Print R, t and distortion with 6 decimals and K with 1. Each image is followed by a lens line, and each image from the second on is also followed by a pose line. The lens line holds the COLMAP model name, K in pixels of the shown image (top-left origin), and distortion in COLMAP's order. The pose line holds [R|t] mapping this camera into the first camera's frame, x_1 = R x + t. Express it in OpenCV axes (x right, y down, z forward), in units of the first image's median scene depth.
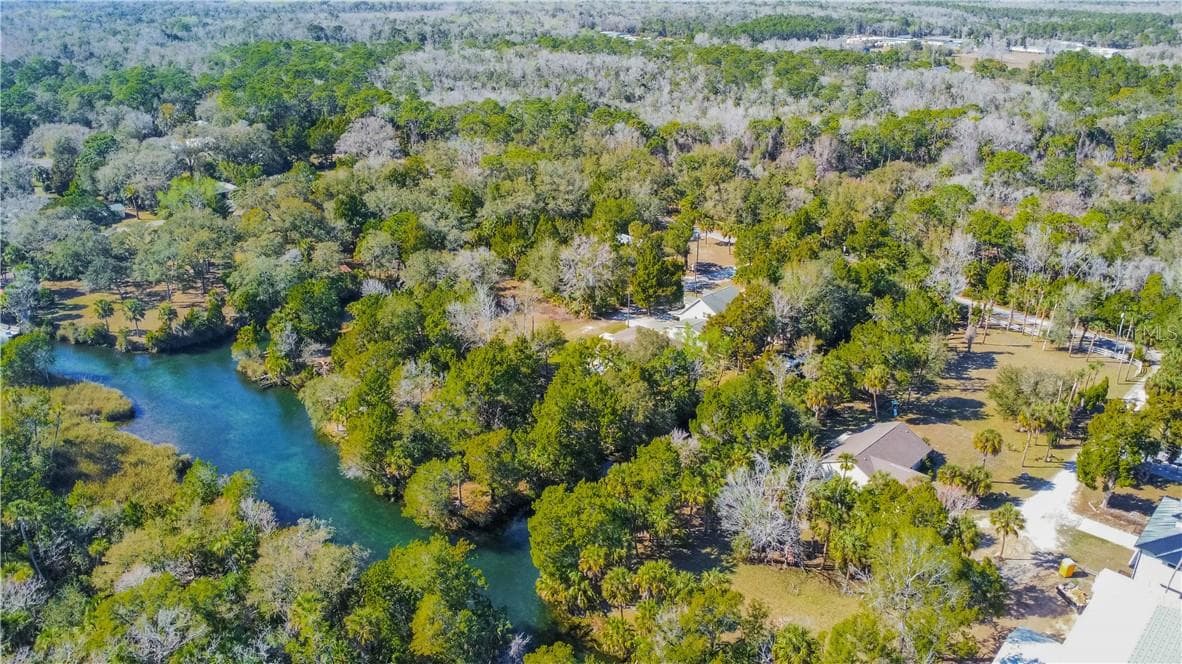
lens RADIAL K [[875.2, 0, 591.0], [0, 875.2, 332.0], [0, 0, 1]] dist [-0.033129, -0.001071]
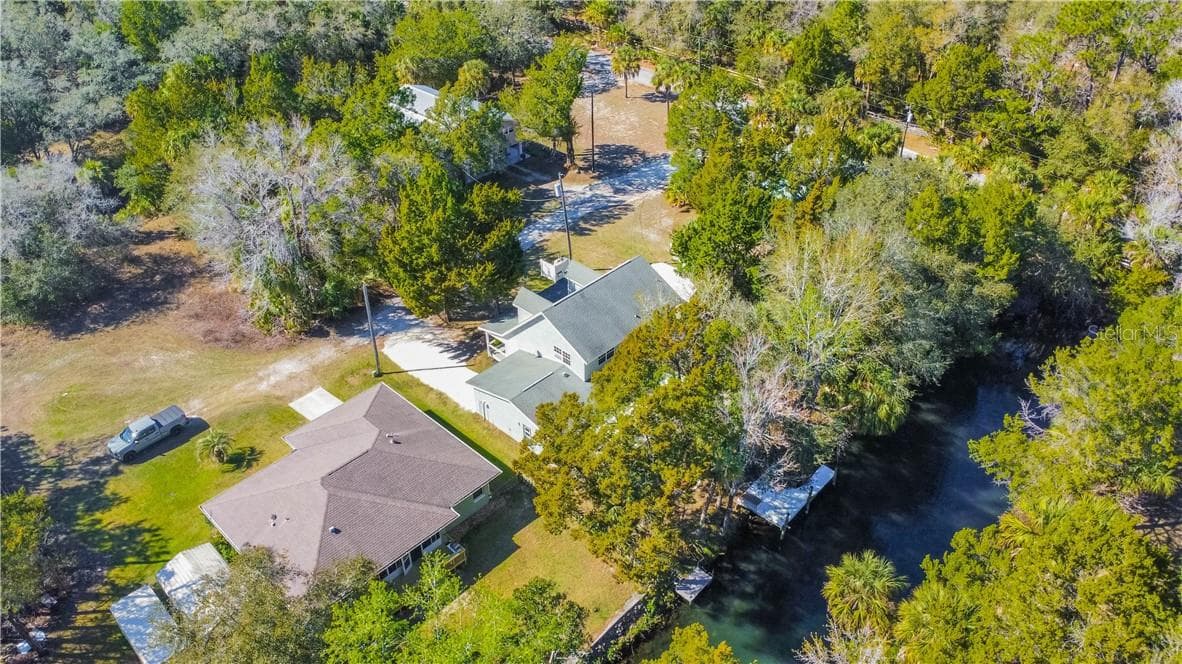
lens RADIAL K [[843.9, 0, 591.0], [0, 843.9, 332.0], [0, 0, 1]] dist [-0.027446, -0.009583]
pose [[0.999690, -0.024888, -0.000546, 0.117534], [0.024318, 0.971603, 0.235365, -0.091692], [-0.005328, -0.235305, 0.971907, 0.531742]]
